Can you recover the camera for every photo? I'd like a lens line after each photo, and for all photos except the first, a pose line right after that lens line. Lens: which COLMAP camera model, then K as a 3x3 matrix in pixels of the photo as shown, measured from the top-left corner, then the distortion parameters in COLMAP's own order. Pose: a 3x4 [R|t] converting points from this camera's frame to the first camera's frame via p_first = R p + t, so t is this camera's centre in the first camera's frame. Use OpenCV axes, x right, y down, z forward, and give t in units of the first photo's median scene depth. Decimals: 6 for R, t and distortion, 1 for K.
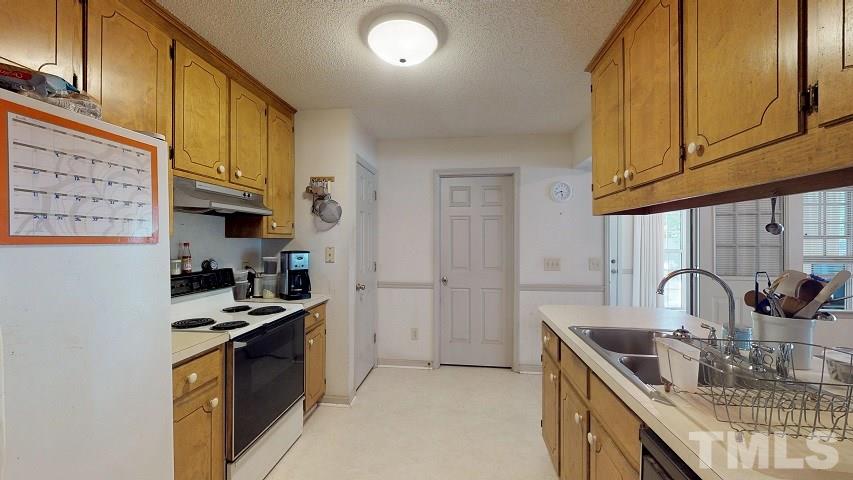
lens RADIAL K [[328.9, 0, 429.8], [0, 328.9, 242.0], [0, 0, 1]] dist [0.008387, 0.000009]
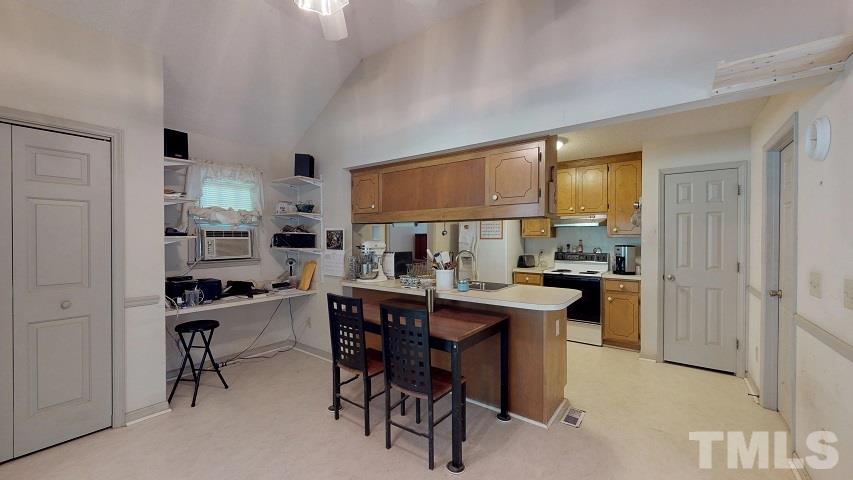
lens RADIAL K [[328.9, 0, 429.8], [0, 328.9, 242.0], [0, 0, 1]] dist [0.008387, 0.000009]
pose [[-0.492261, 0.007792, -0.870413, 1.360203], [-0.001796, 0.999949, 0.009968, -0.002162], [0.870446, 0.006470, -0.492221, 0.897160]]
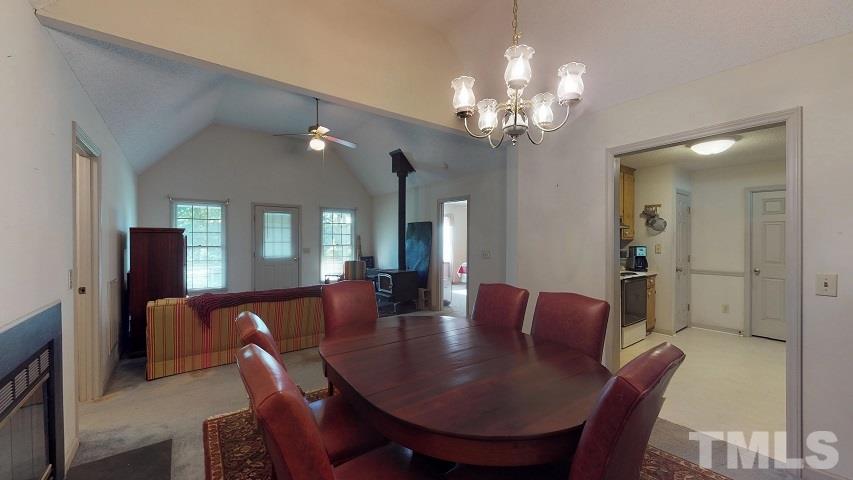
lens RADIAL K [[328.9, 0, 429.8], [0, 328.9, 242.0], [0, 0, 1]] dist [0.008387, 0.000009]
pose [[0.695669, 0.001905, -0.718360, 0.113081], [-0.001539, 0.999998, 0.001161, 0.001751], [0.718361, 0.000298, 0.695670, -1.084418]]
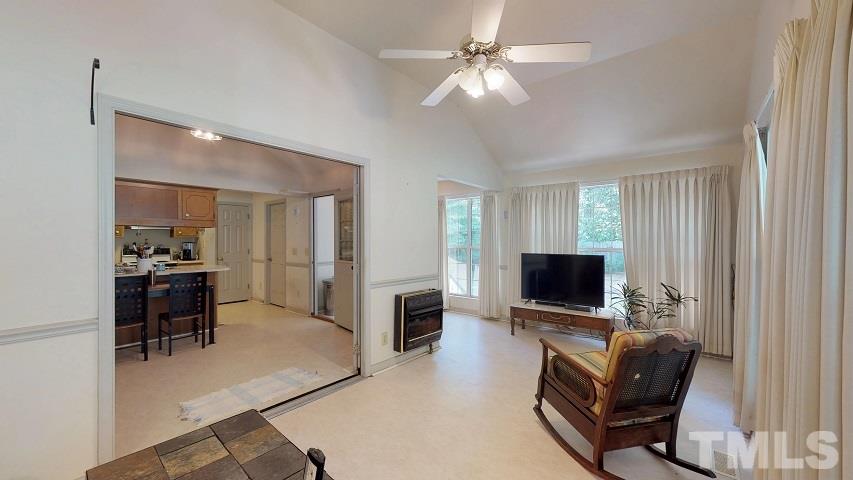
lens RADIAL K [[328.9, 0, 429.8], [0, 328.9, 242.0], [0, 0, 1]] dist [0.008387, 0.000009]
pose [[0.825778, -0.000045, -0.563996, 2.433755], [-0.001410, 0.999997, -0.002146, 0.026841], [0.563994, 0.002567, 0.825775, -0.068152]]
